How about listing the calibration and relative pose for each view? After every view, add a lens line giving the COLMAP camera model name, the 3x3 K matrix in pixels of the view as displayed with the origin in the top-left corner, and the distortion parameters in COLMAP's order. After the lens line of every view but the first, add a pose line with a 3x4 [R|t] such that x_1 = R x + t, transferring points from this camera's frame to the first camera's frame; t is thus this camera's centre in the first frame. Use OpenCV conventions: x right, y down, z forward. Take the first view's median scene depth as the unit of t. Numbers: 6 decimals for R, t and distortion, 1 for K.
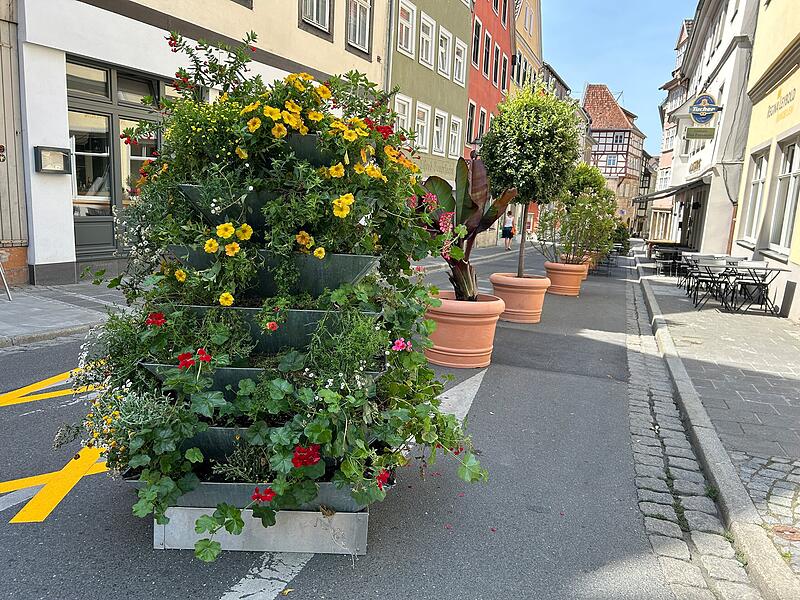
lens RADIAL K [[604.8, 0, 393.4], [0, 604.8, 301.8], [0, 0, 1]] dist [0.055836, -0.066436]
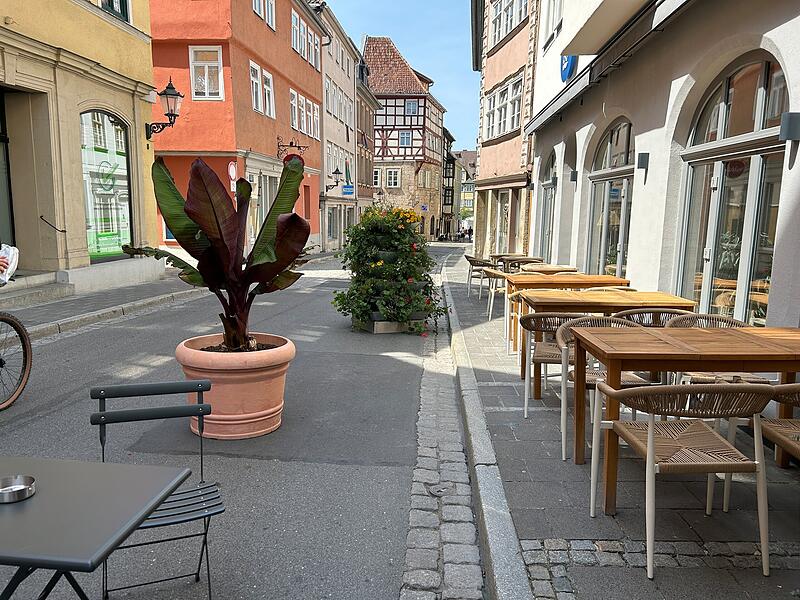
lens RADIAL K [[604.8, 0, 393.4], [0, 604.8, 301.8], [0, 0, 1]] dist [0.055836, -0.066436]
pose [[0.955602, -0.073157, 0.285435, 0.460539], [0.076033, 0.997105, 0.001009, -0.140810], [-0.284683, 0.020738, 0.958397, 1.164147]]
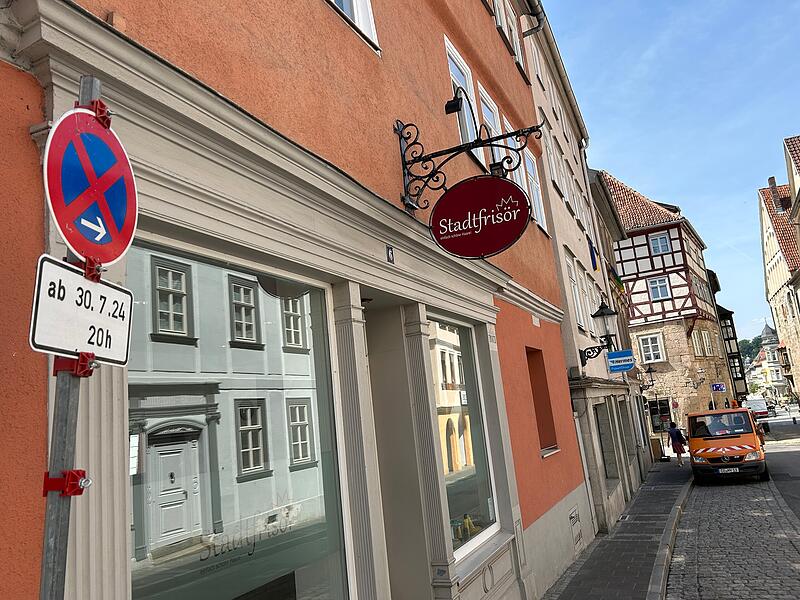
lens RADIAL K [[604.8, 0, 393.4], [0, 604.8, 301.8], [0, 0, 1]] dist [0.055836, -0.066436]
pose [[0.987835, -0.154874, -0.013987, 0.582699], [0.139667, 0.923181, -0.358092, -0.289107], [0.068372, 0.351783, 0.933581, 2.021350]]
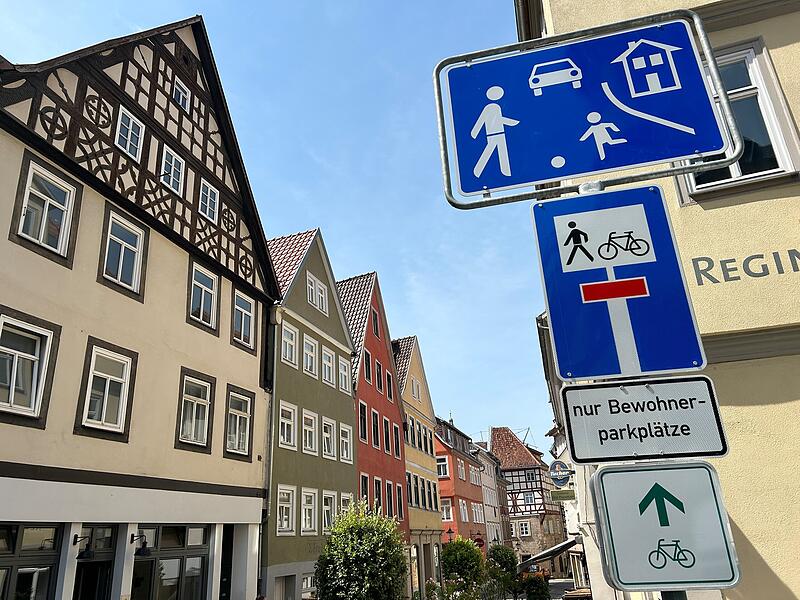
lens RADIAL K [[604.8, 0, 393.4], [0, 604.8, 301.8], [0, 0, 1]] dist [0.055836, -0.066436]
pose [[0.990215, -0.050626, 0.130043, 0.063380], [0.111264, 0.848872, -0.516756, -0.032113], [-0.084229, 0.526168, 0.846199, -0.069416]]
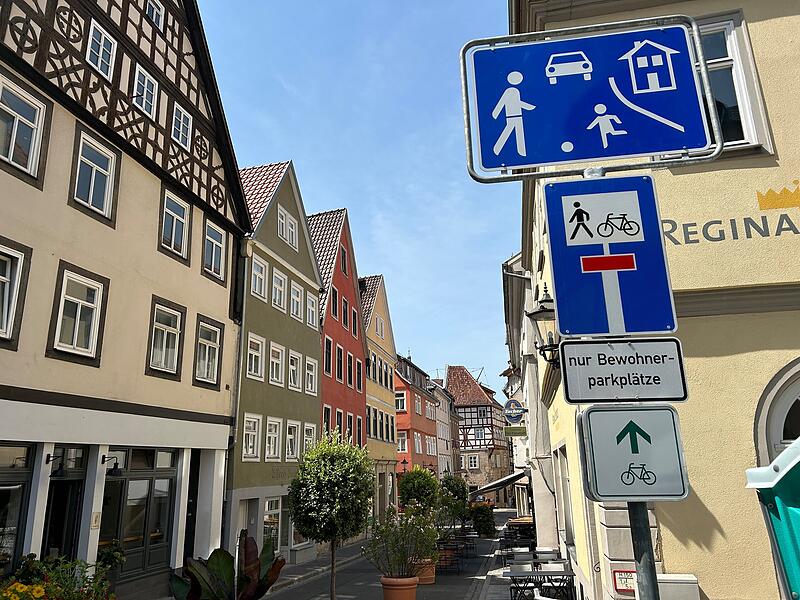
lens RADIAL K [[604.4, 0, 401.5], [0, 604.4, 294.6], [0, 0, 1]] dist [0.064612, -0.069639]
pose [[0.979385, -0.014294, 0.201497, 0.048737], [0.101267, 0.897838, -0.428522, -0.028642], [-0.174787, 0.440093, 0.880777, -0.084194]]
